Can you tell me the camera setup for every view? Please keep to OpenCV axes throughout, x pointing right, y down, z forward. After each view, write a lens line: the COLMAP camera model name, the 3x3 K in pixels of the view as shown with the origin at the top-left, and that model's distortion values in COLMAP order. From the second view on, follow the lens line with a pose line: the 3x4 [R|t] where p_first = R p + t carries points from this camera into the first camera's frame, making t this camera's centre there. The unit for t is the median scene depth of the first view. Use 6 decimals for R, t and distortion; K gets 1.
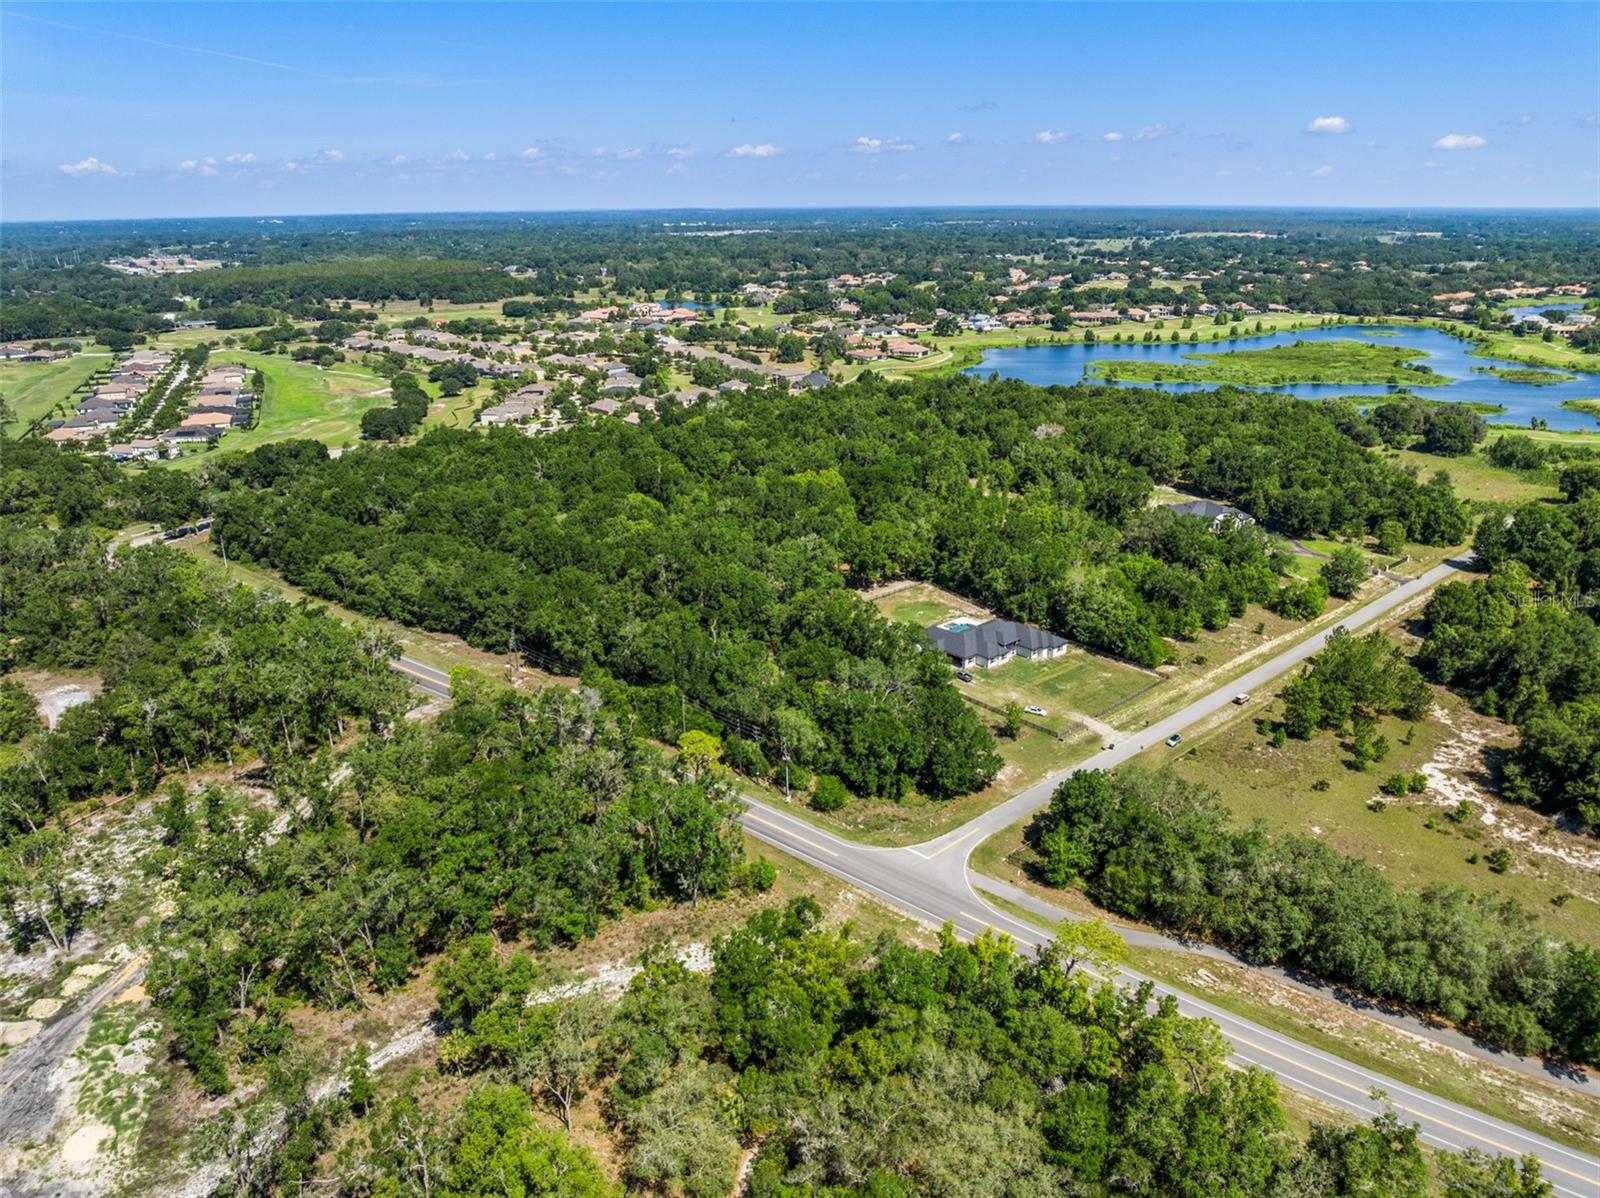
lens RADIAL K [[1127.0, 0, 809.0], [0, 1127.0, 578.0], [0, 0, 1]] dist [-0.040213, 0.003649]
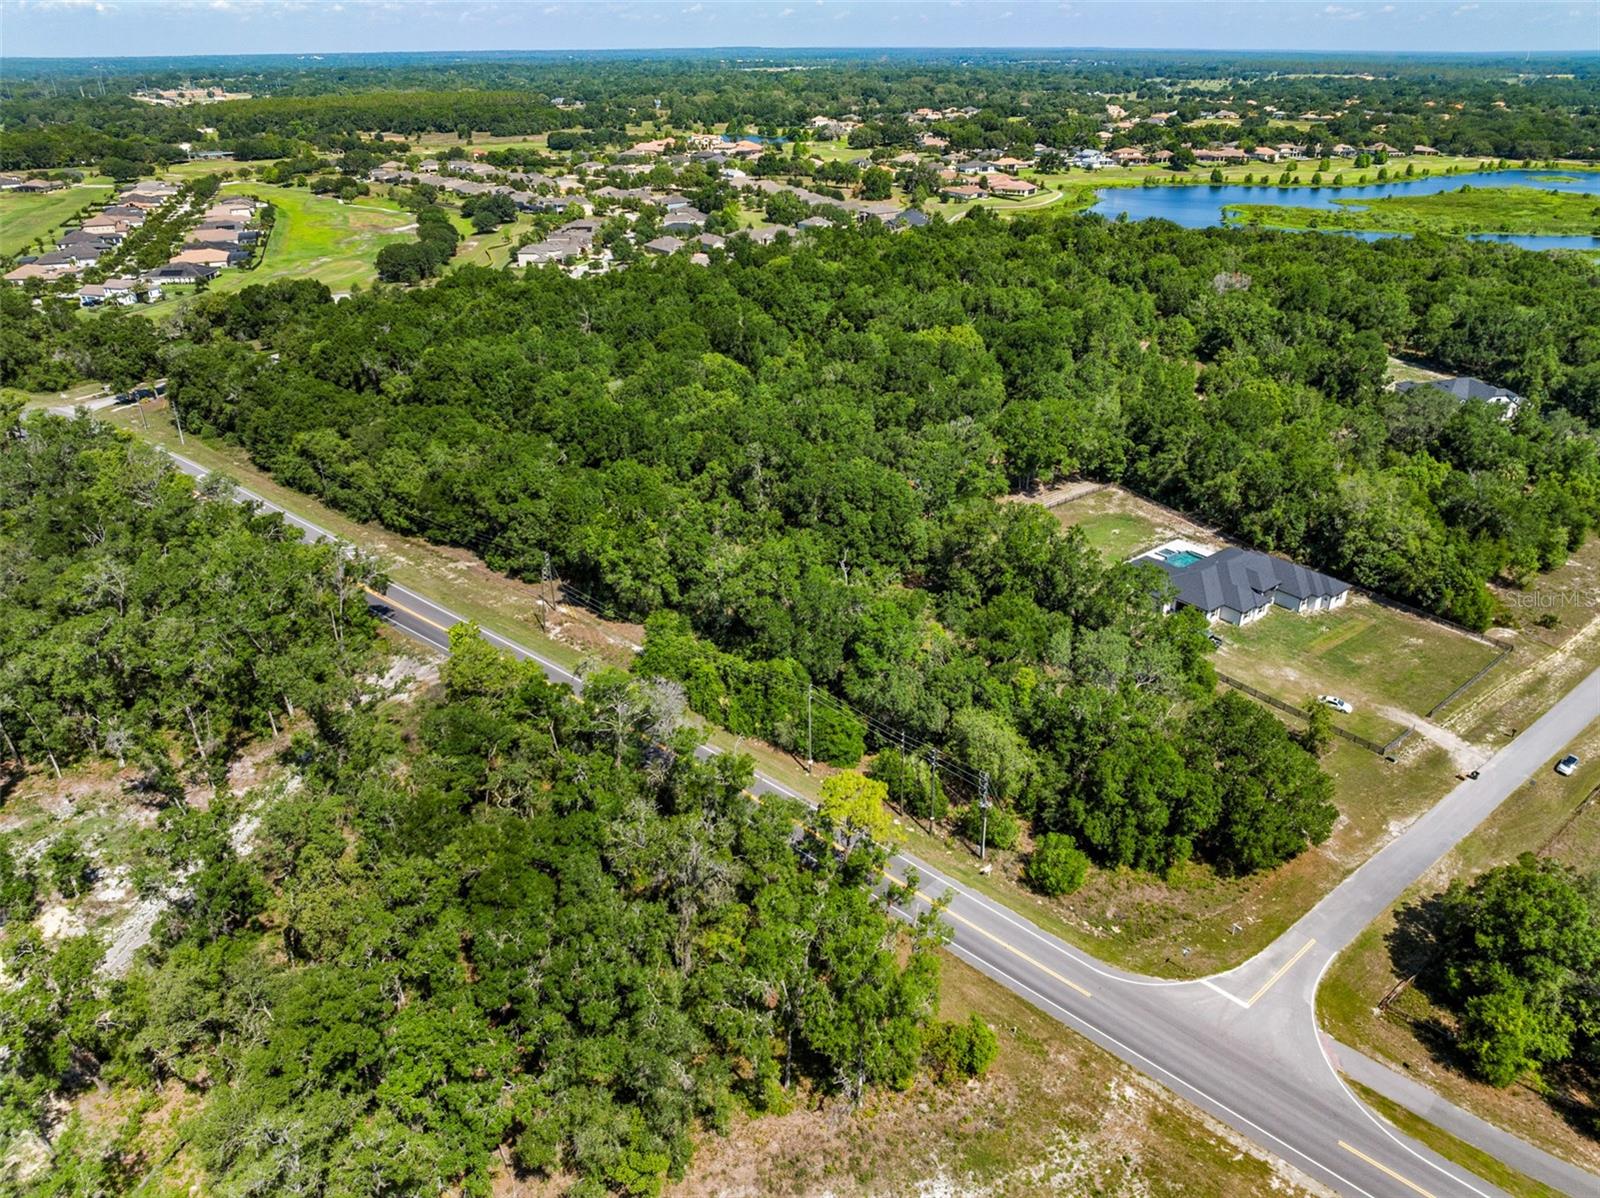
lens RADIAL K [[1136.2, 0, 807.9], [0, 1136.2, 571.6], [0, 0, 1]] dist [-0.058127, 0.030697]
pose [[0.998779, 0.024984, -0.042630, -0.037513], [-0.019835, 0.992911, 0.117194, -0.013983], [0.045255, -0.116206, 0.992194, 0.161435]]
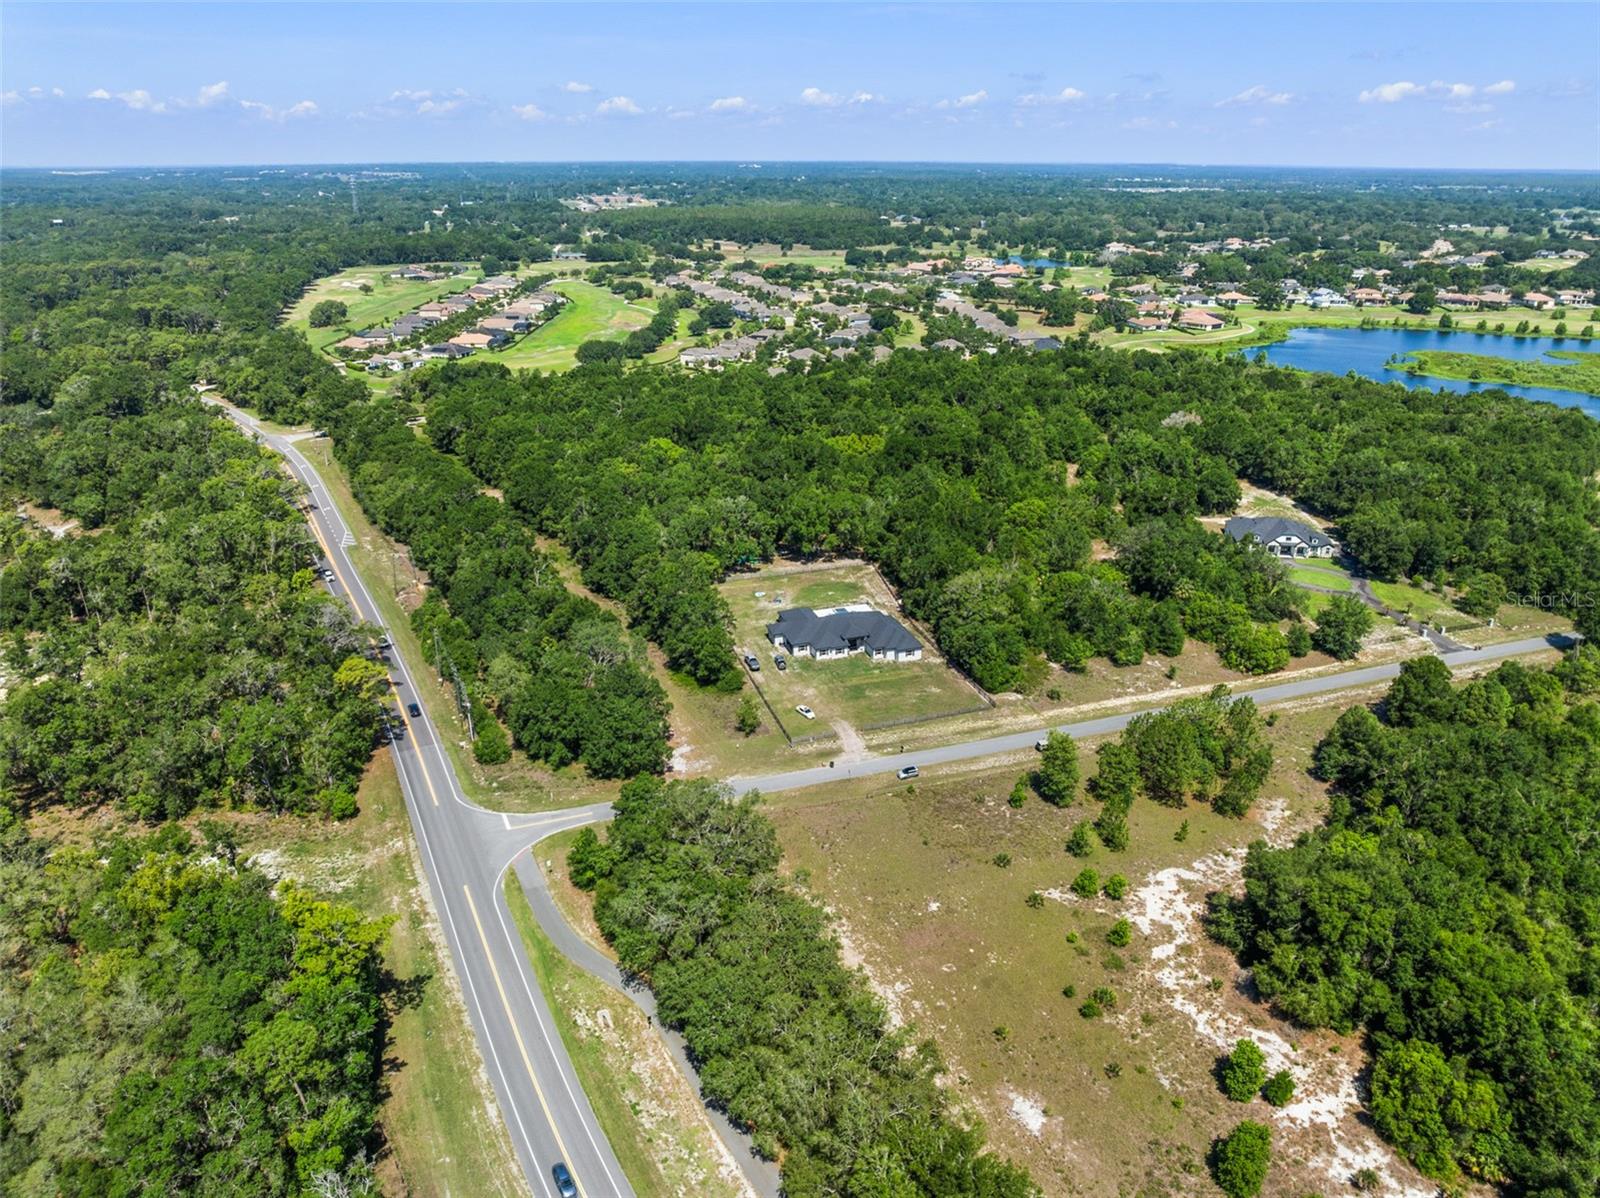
lens RADIAL K [[1127.0, 0, 809.0], [0, 1127.0, 578.0], [0, 0, 1]] dist [-0.040213, 0.003649]
pose [[0.921710, 0.146440, -0.359174, 0.242998], [-0.132701, 0.989167, 0.062762, -0.022127], [0.364474, -0.010185, 0.931158, 0.071311]]
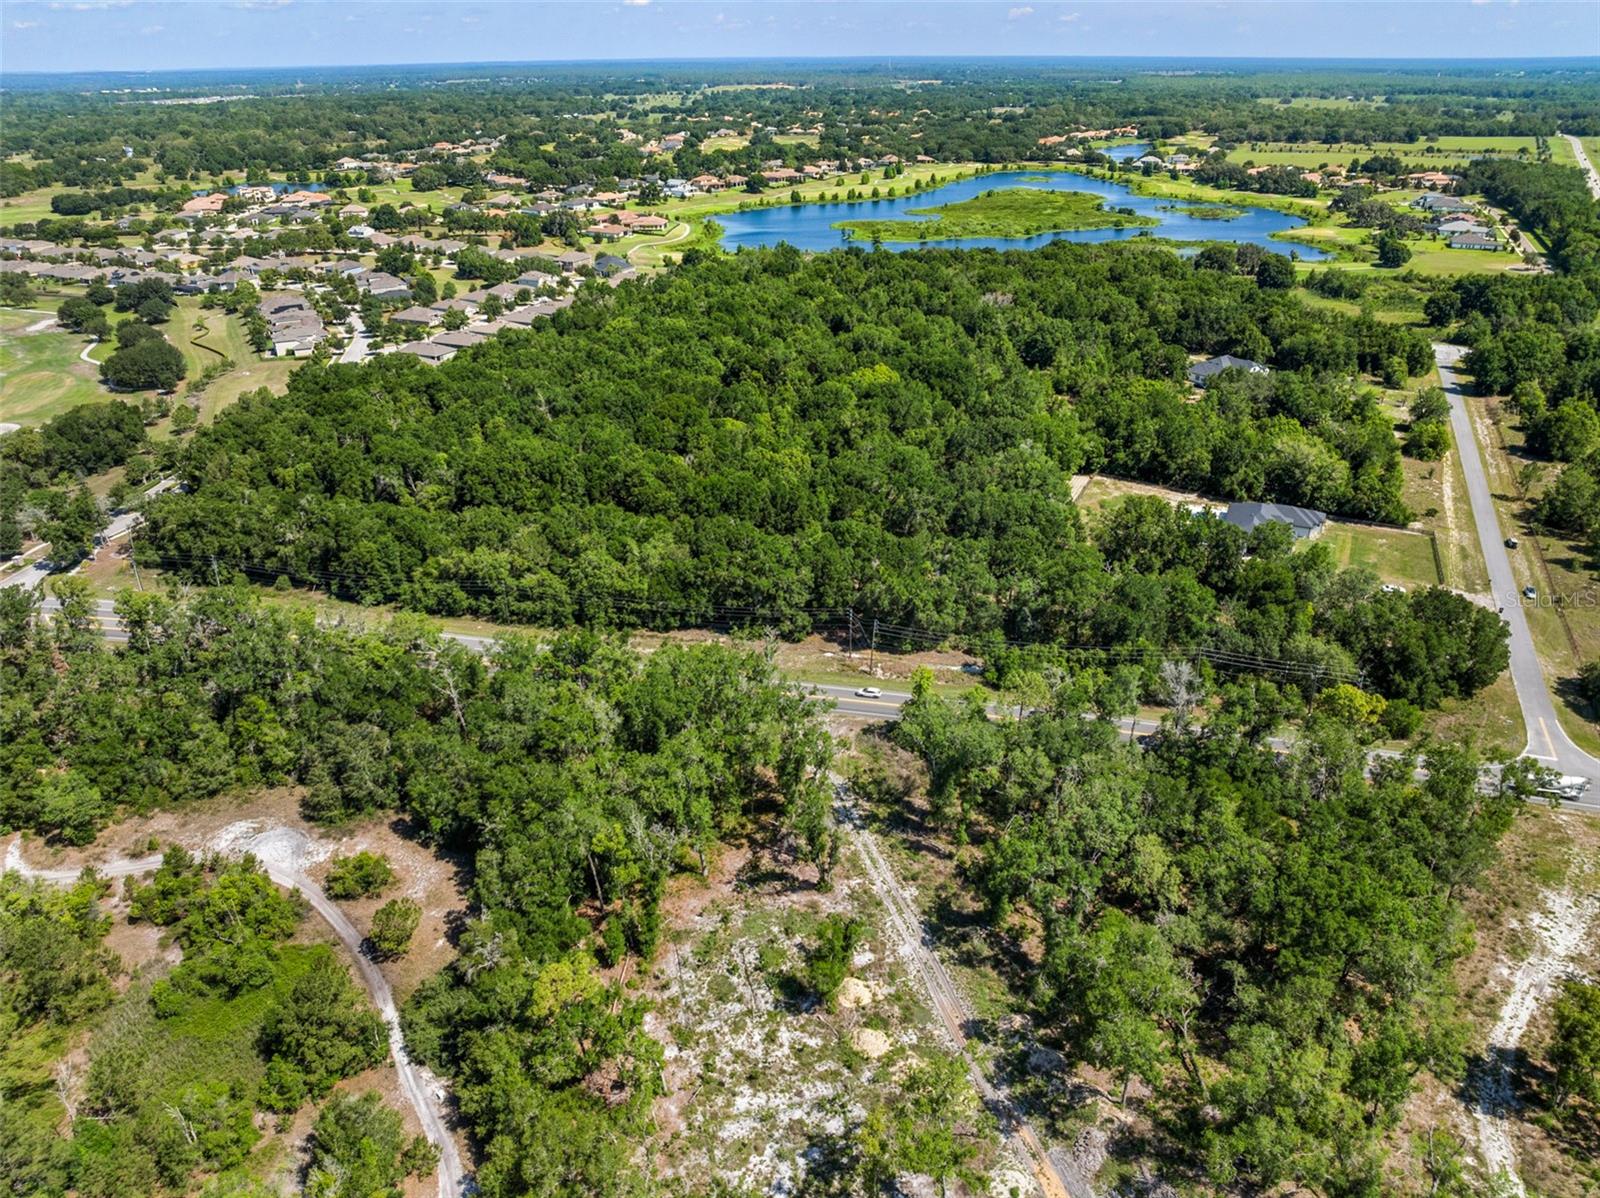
lens RADIAL K [[1127.0, 0, 809.0], [0, 1127.0, 578.0], [0, 0, 1]] dist [-0.040213, 0.003649]
pose [[0.907901, -0.179534, 0.378792, -0.300135], [0.135585, 0.980838, 0.139908, -0.046593], [-0.396651, -0.075664, 0.914846, 0.143973]]
